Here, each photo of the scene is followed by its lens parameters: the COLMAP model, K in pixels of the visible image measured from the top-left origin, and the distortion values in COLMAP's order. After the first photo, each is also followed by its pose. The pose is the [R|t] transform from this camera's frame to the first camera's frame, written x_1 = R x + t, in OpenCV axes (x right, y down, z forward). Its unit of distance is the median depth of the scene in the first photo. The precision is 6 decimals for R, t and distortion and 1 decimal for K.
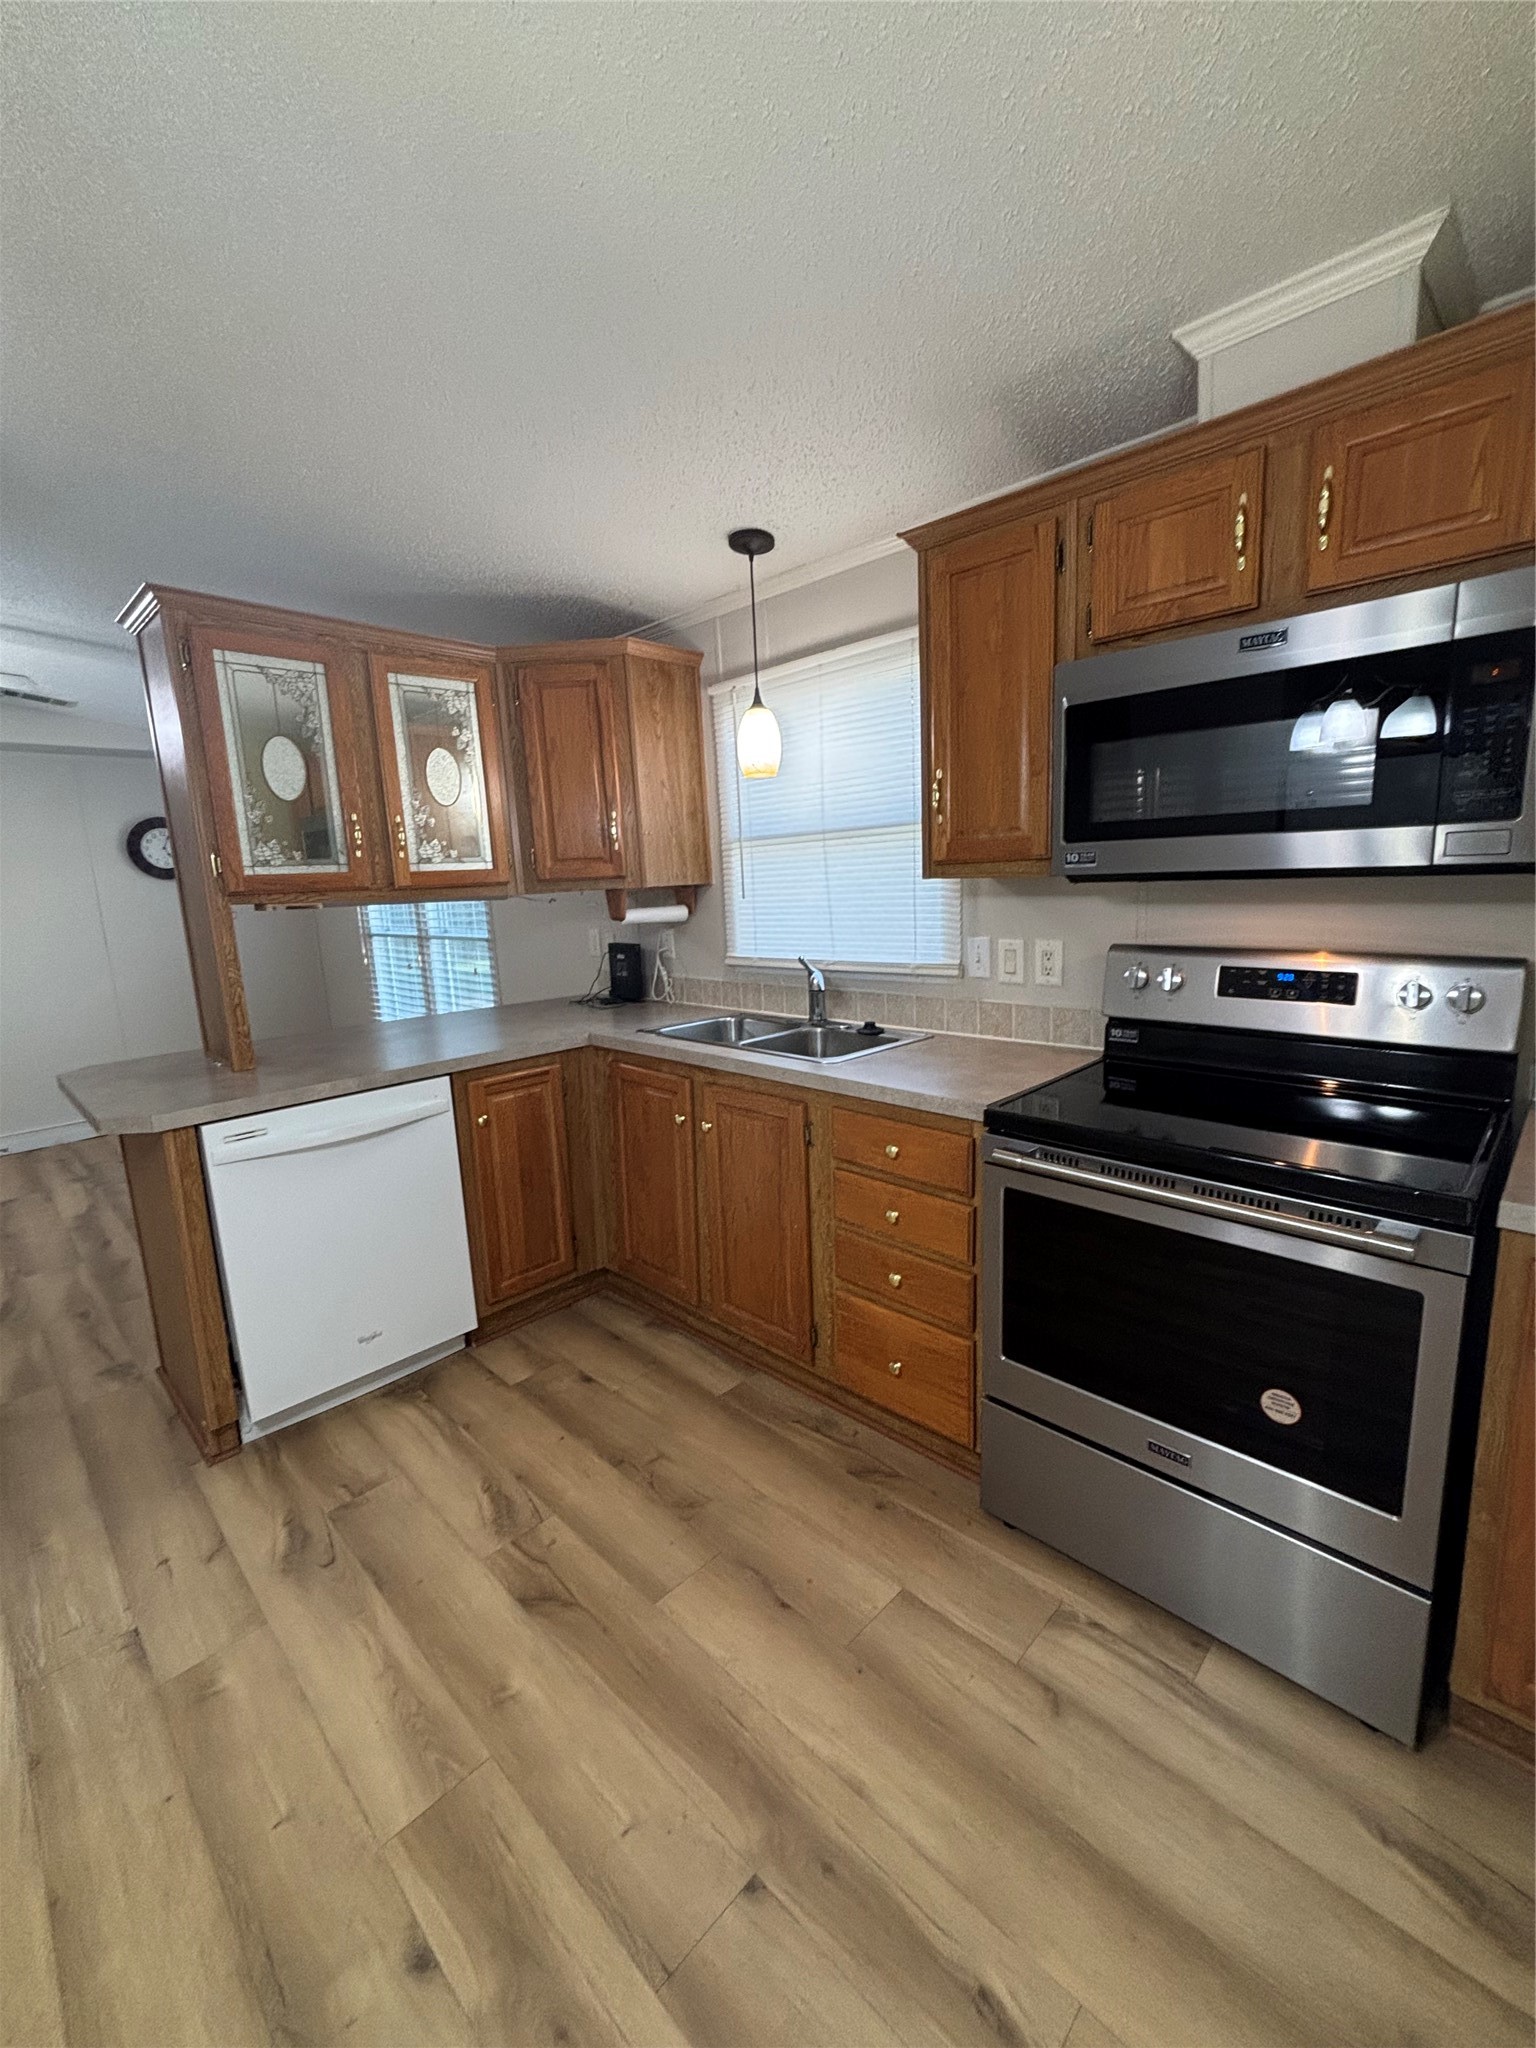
lens RADIAL K [[849.9, 0, 760.7], [0, 849.9, 1012.7], [0, 0, 1]] dist [-0.006291, 0.002025]
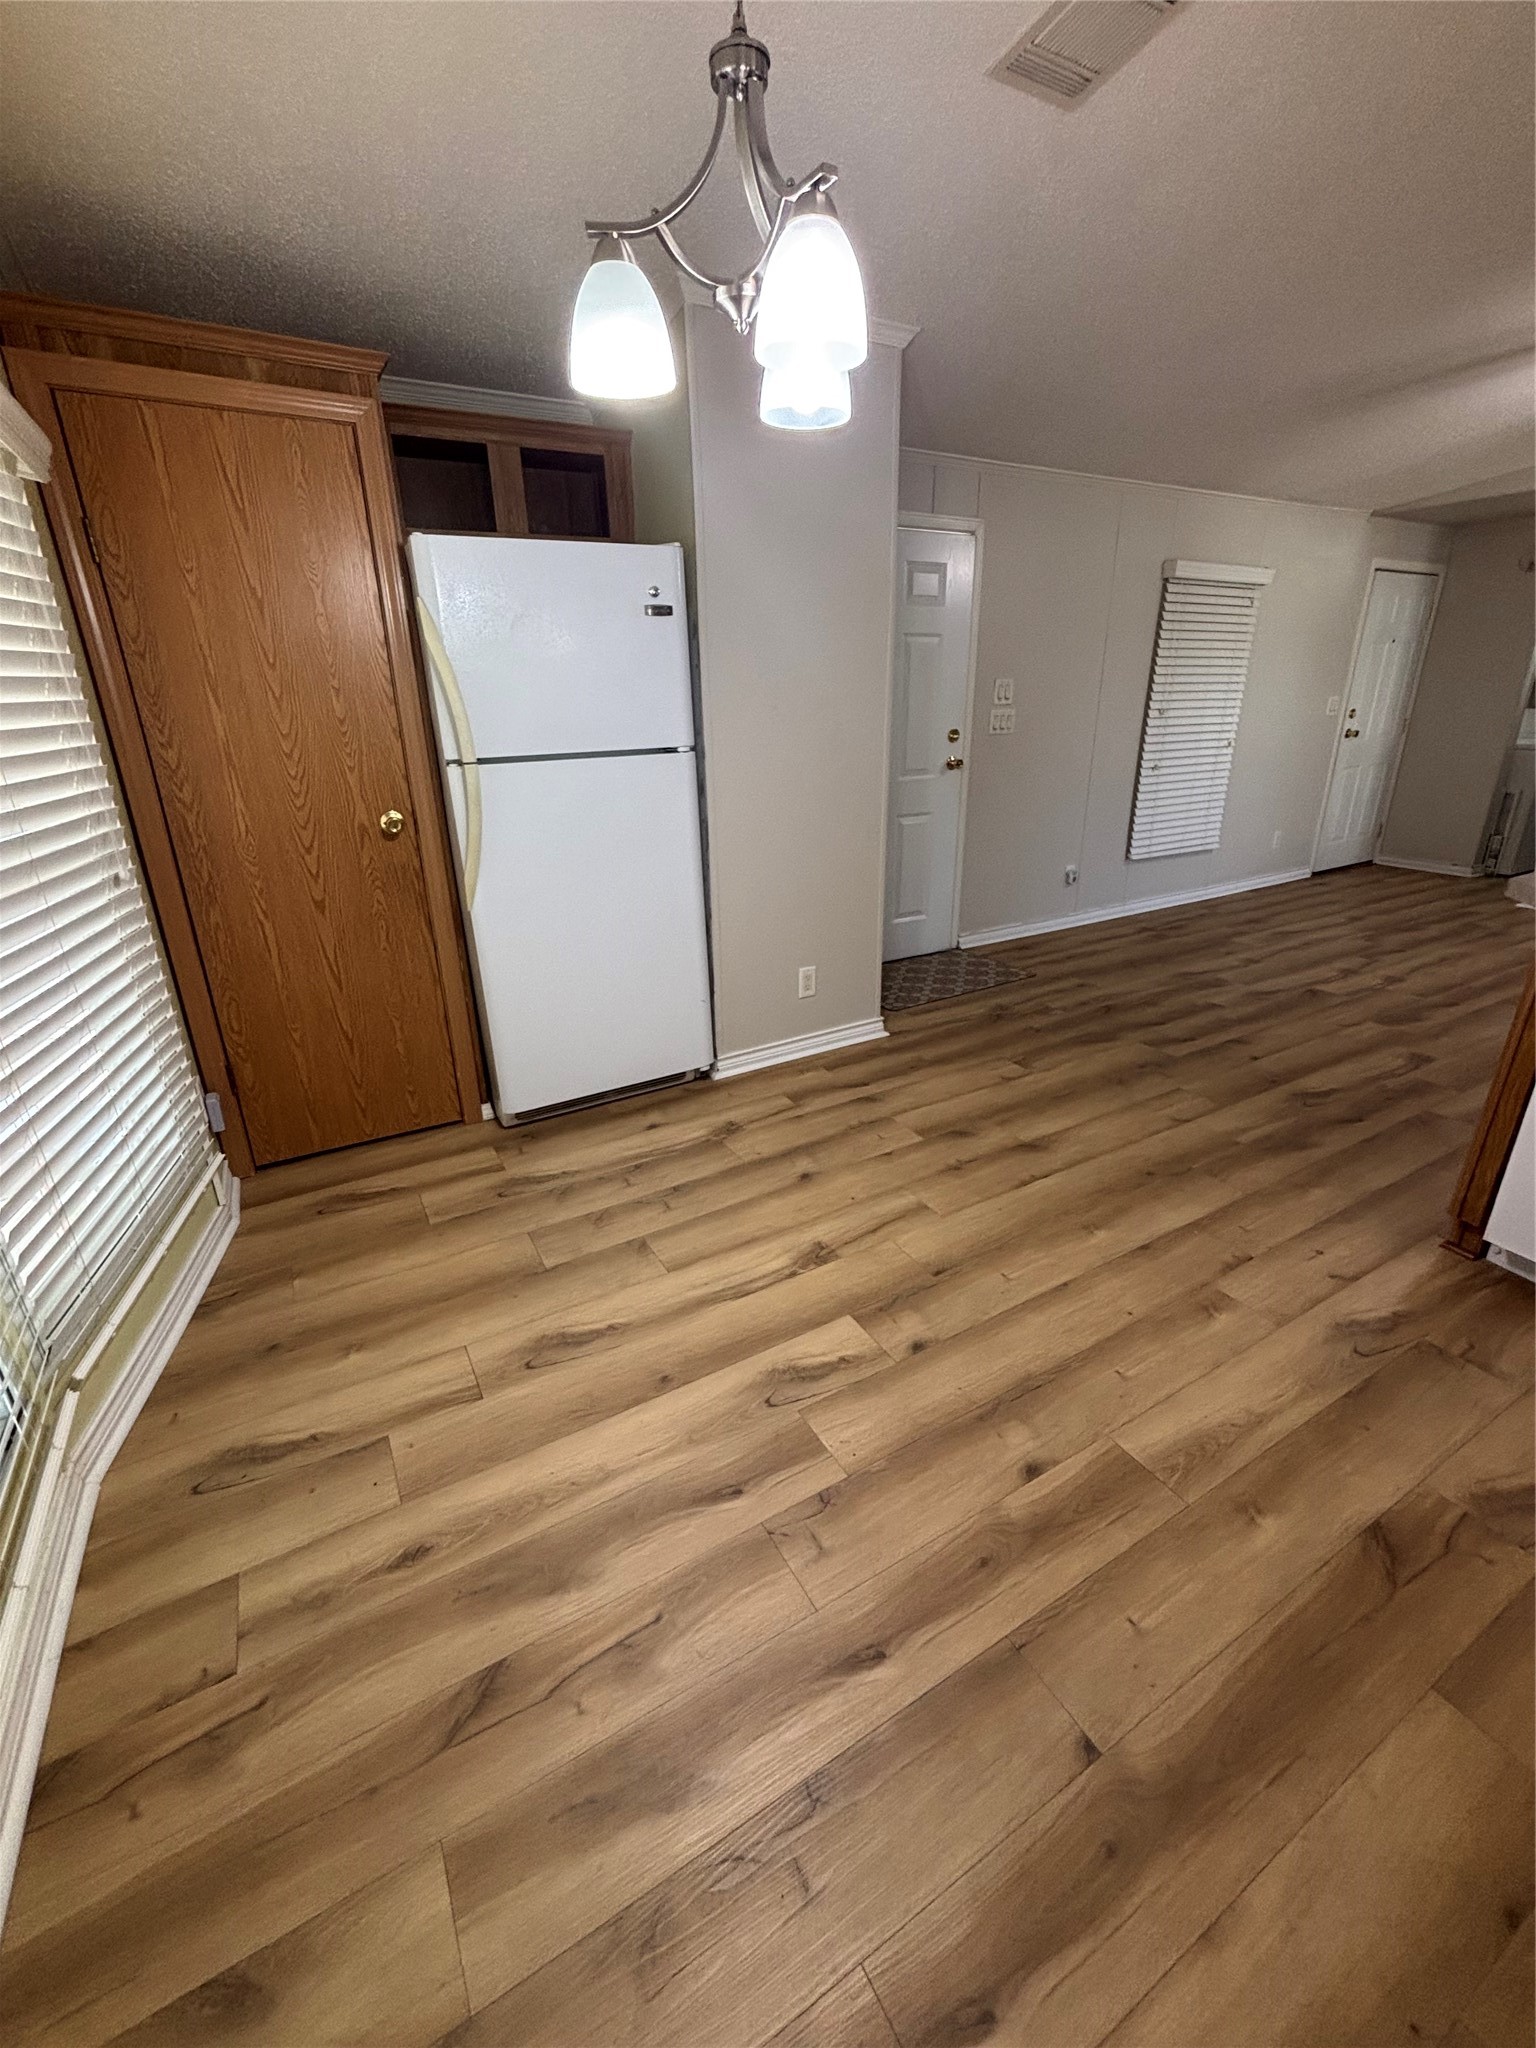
lens RADIAL K [[849.9, 0, 771.4], [0, 849.9, 1014.4], [0, 0, 1]] dist [-0.006291, 0.002025]
pose [[-0.262174, 0.390745, -0.882374, 0.371247], [-0.127383, 0.892344, 0.433008, -0.051126], [0.956576, 0.225923, -0.184175, 0.392086]]
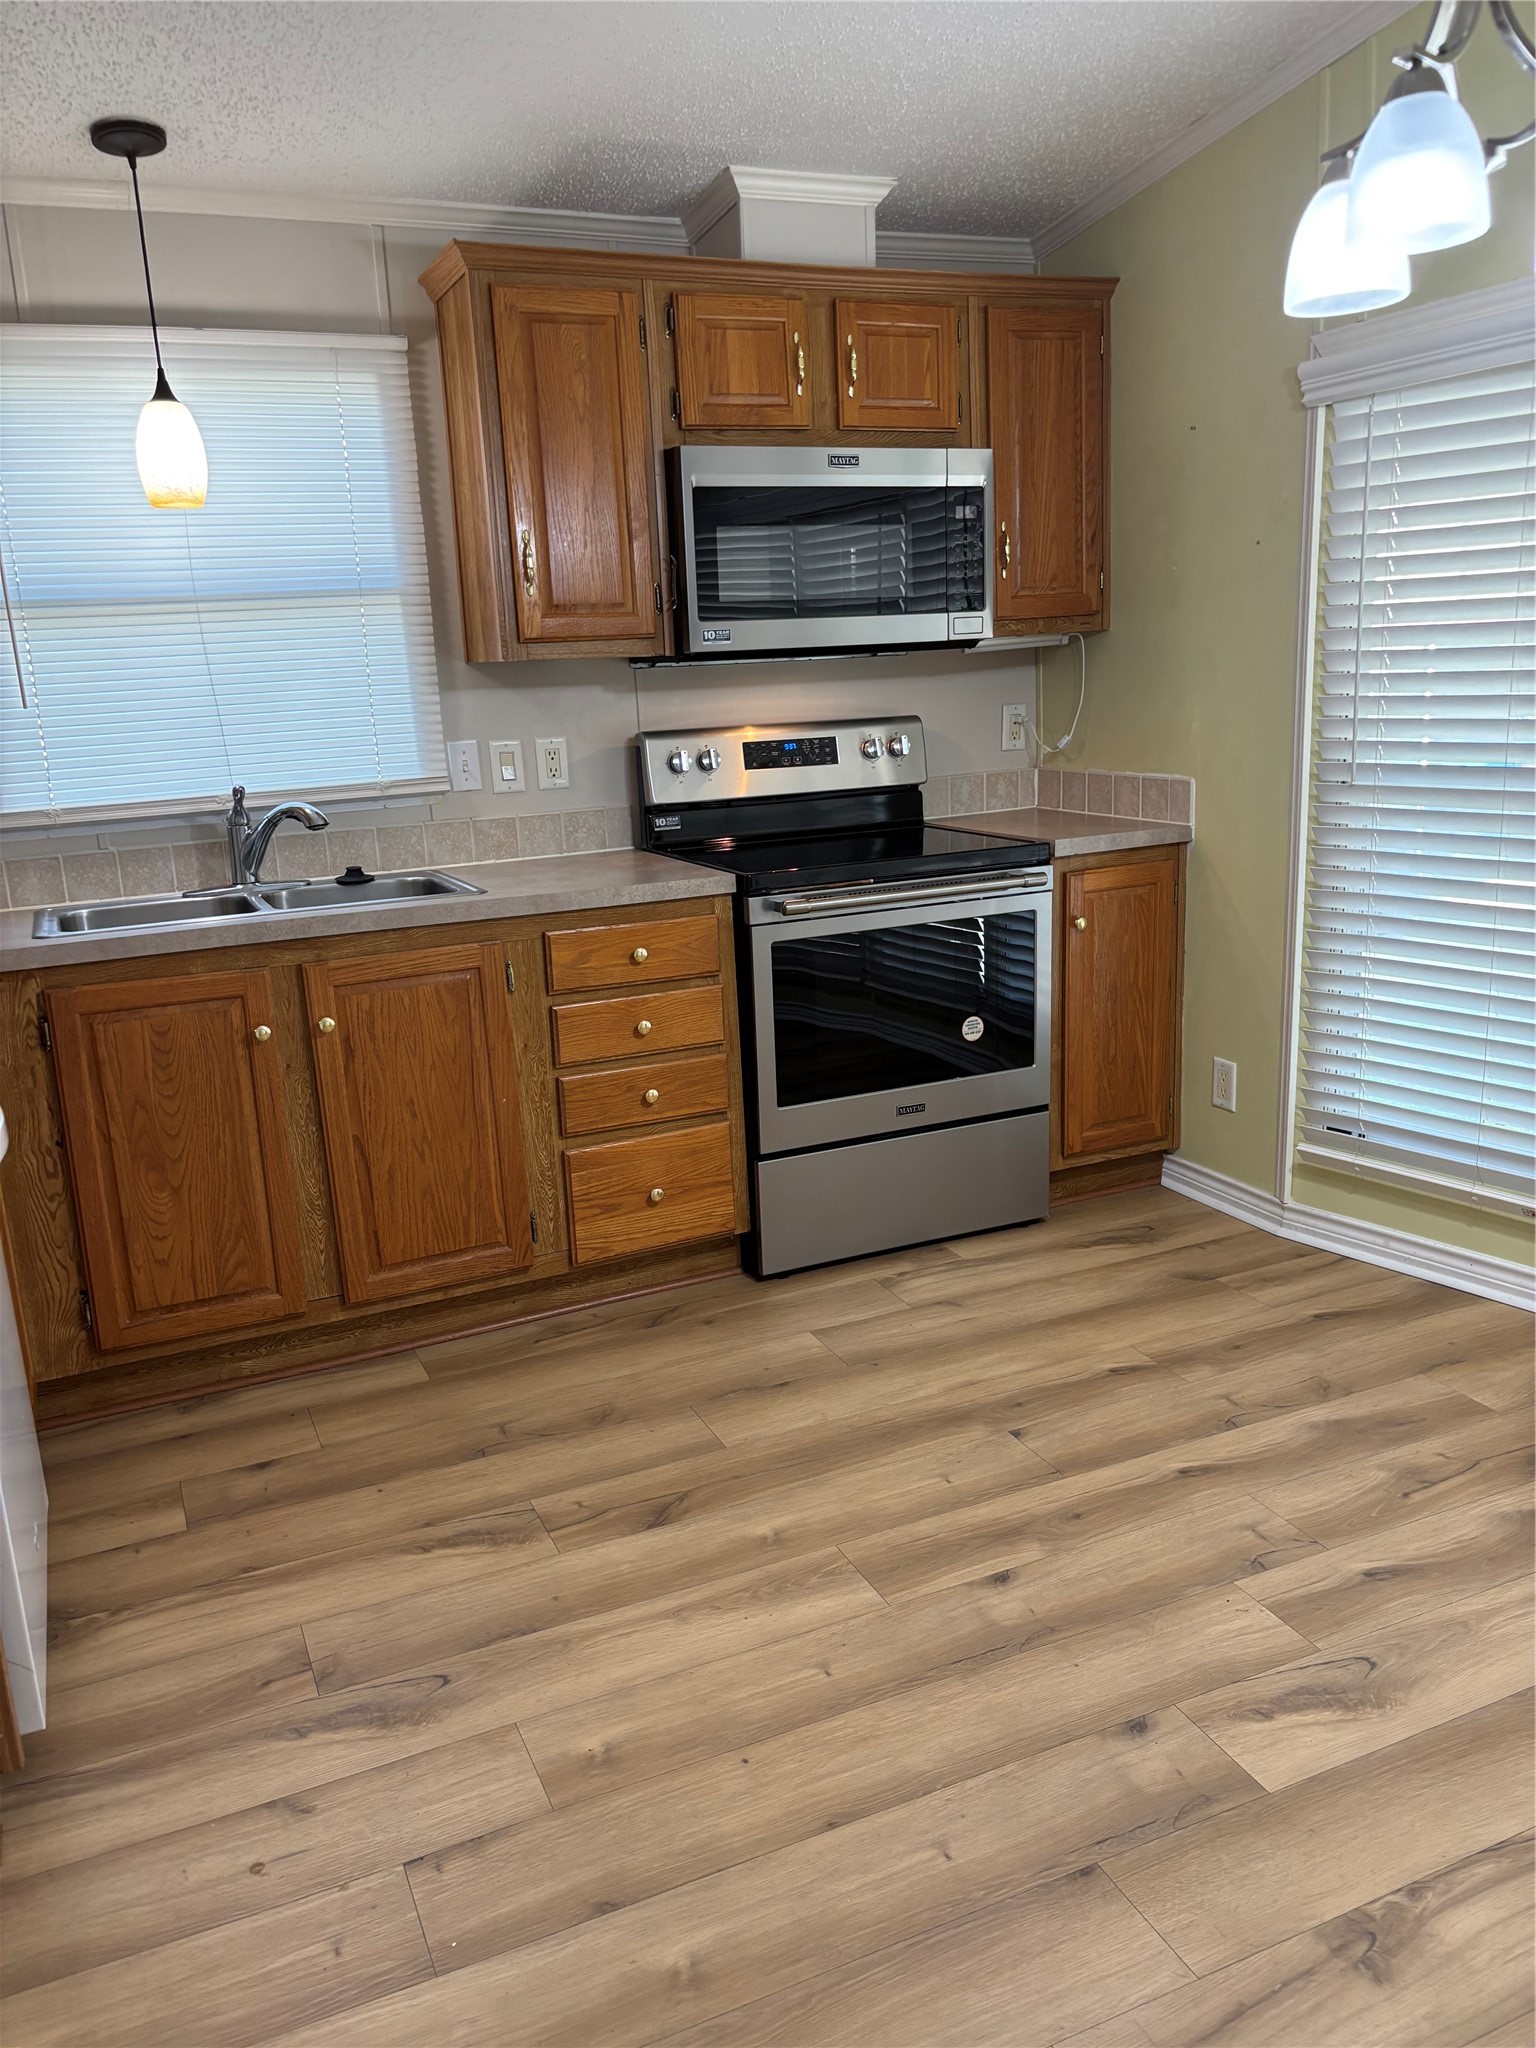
lens RADIAL K [[1578.9, 0, 759.8], [0, 1578.9, 1030.2], [0, 0, 1]] dist [0.040387, -0.040635]
pose [[0.356474, -0.189465, 0.914893, -1.337037], [0.182131, 0.974529, 0.130851, 0.043290], [-0.916381, 0.119986, 0.381902, 0.229659]]
